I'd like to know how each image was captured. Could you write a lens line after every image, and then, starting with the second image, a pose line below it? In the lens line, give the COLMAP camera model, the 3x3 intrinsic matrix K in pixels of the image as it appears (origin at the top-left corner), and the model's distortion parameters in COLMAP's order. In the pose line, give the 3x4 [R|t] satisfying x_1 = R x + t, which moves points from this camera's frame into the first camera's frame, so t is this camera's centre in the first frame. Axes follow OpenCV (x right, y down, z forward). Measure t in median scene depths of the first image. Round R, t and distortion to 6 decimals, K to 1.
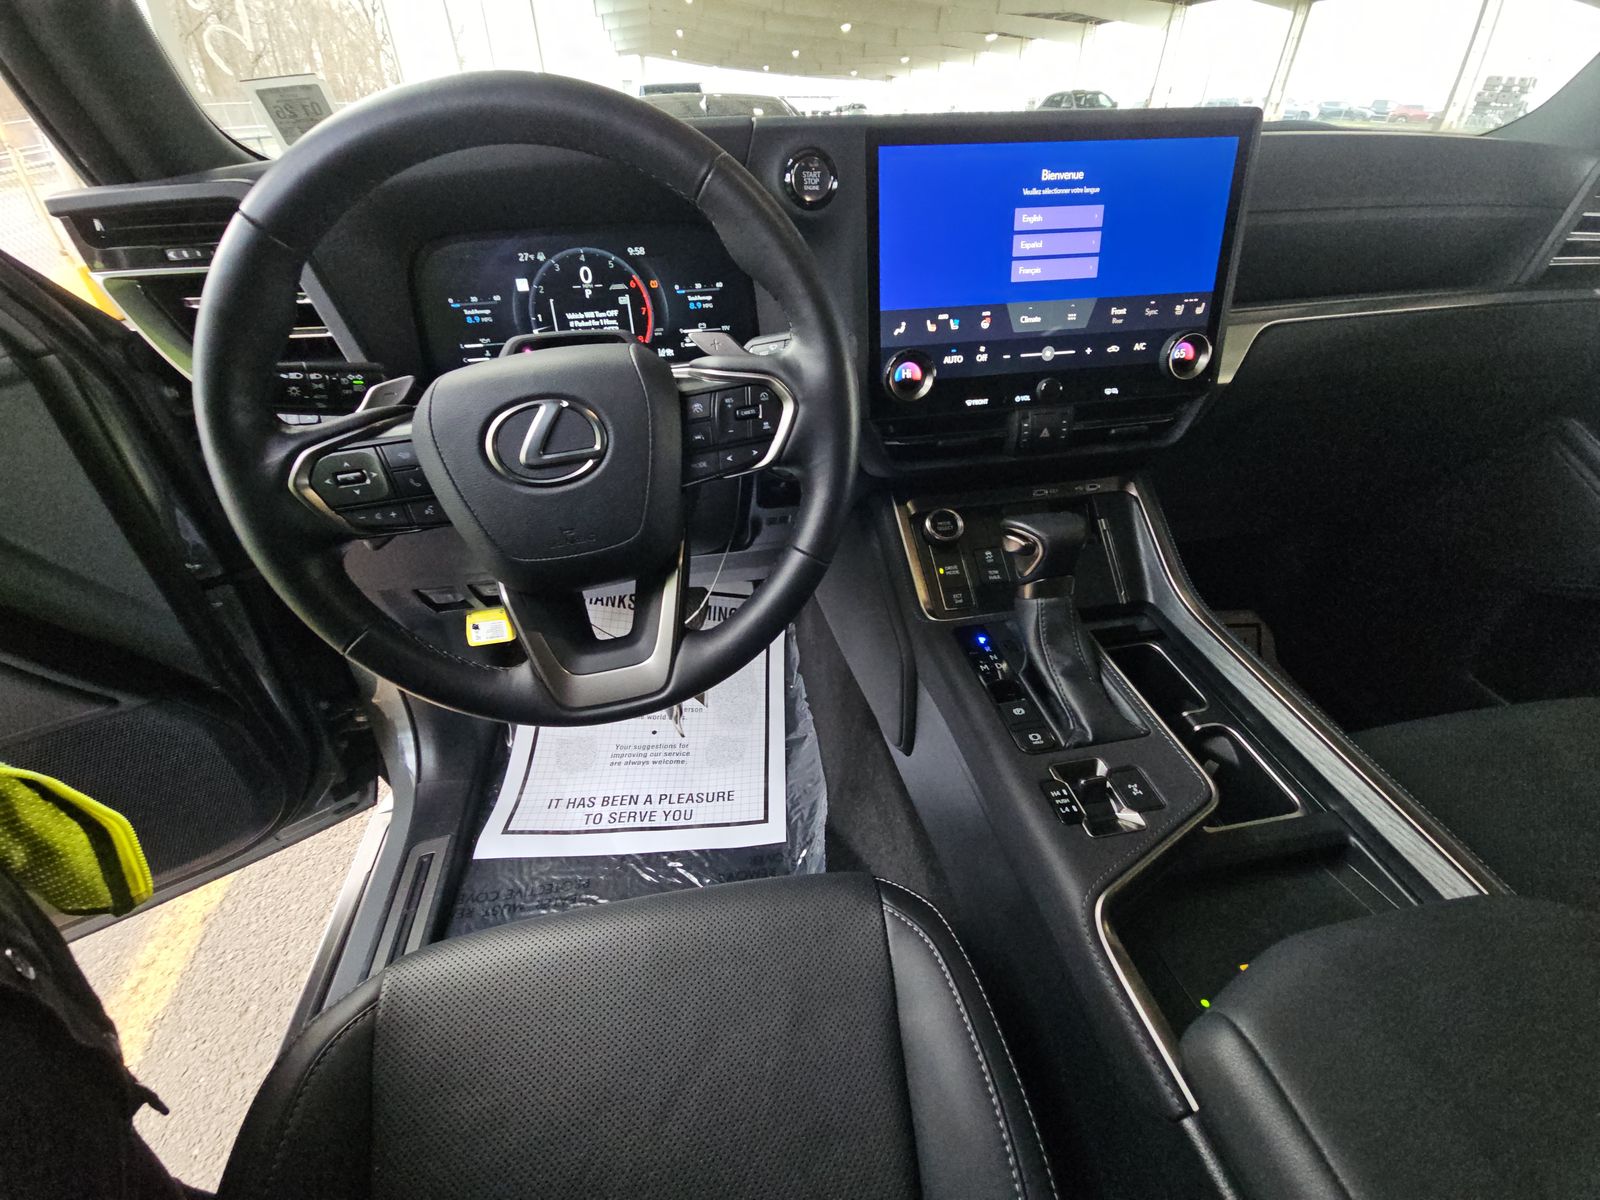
lens RADIAL K [[634.0, 0, 800.9], [0, 634.0, 594.5], [0, 0, 1]] dist [-0.003580, -0.004106]
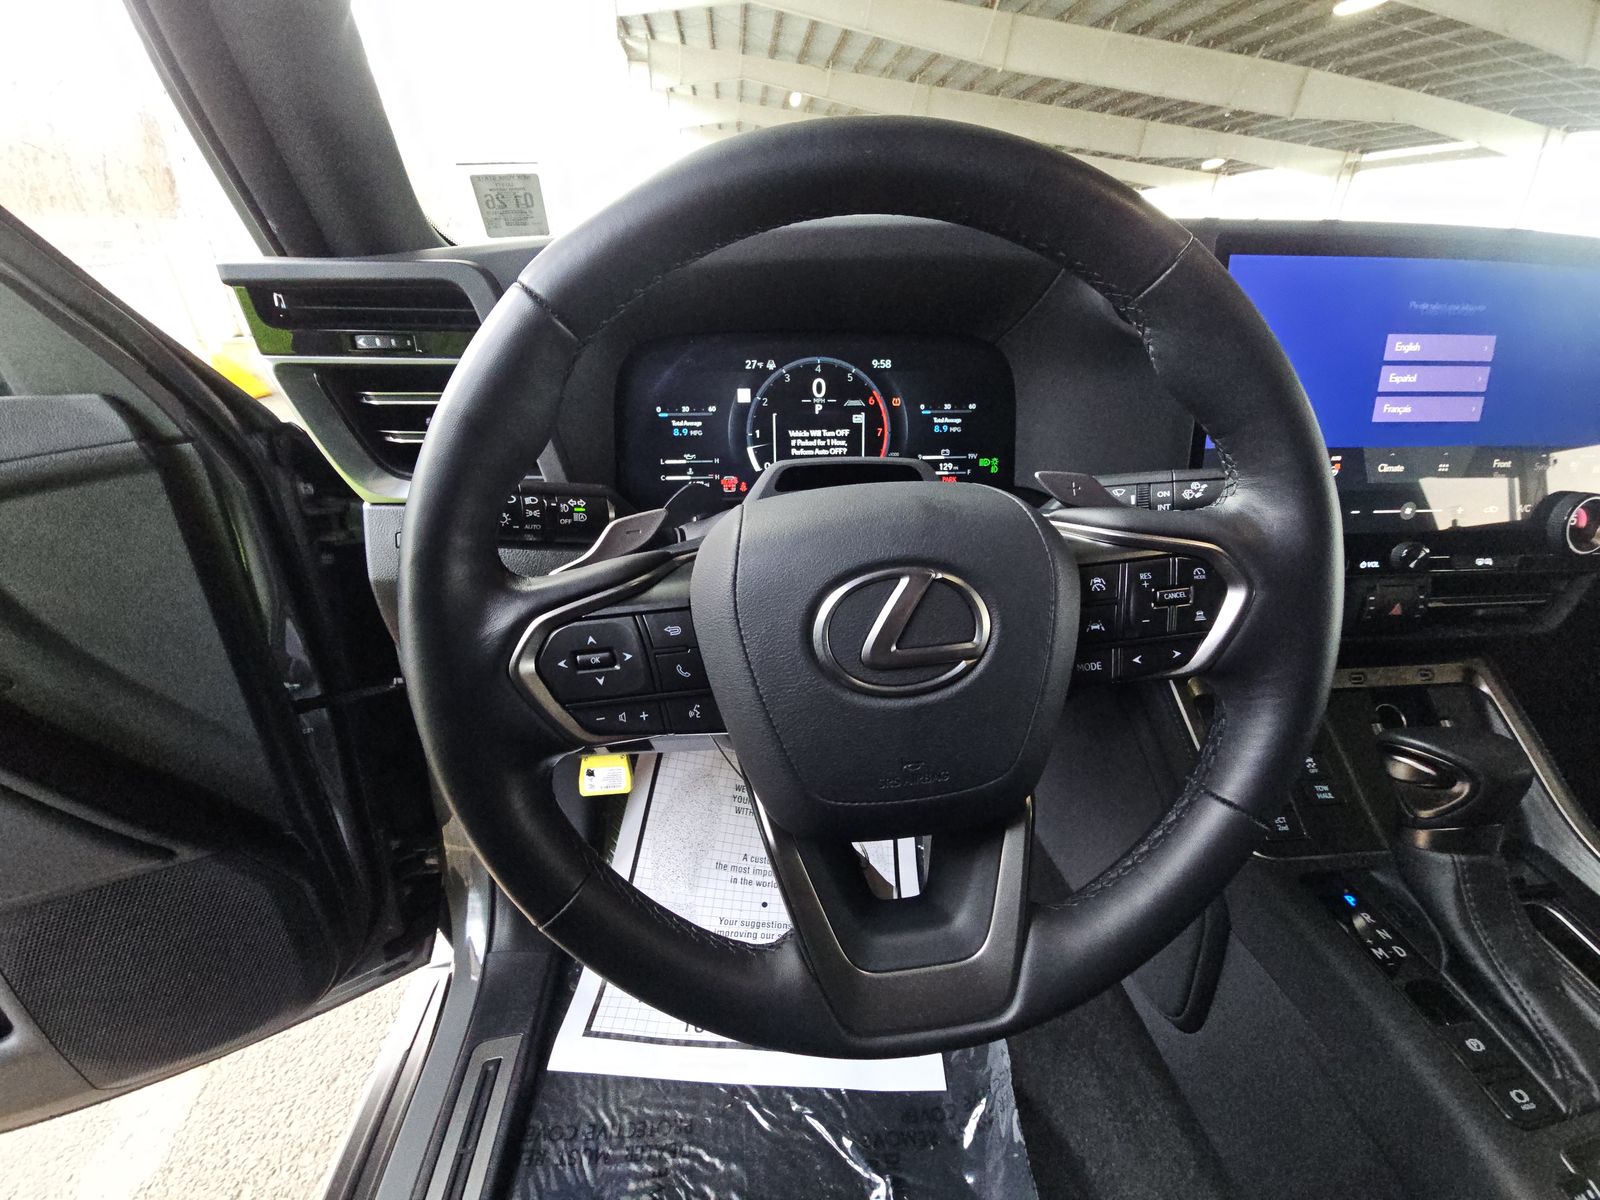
lens RADIAL K [[634.0, 0, 793.7], [0, 634.0, 594.7], [0, 0, 1]] dist [-0.003580, -0.004106]
pose [[0.995687, 0.064914, -0.066288, -0.294770], [-0.074439, 0.985395, -0.153149, -0.105326], [0.055379, 0.157423, 0.985977, 0.215855]]
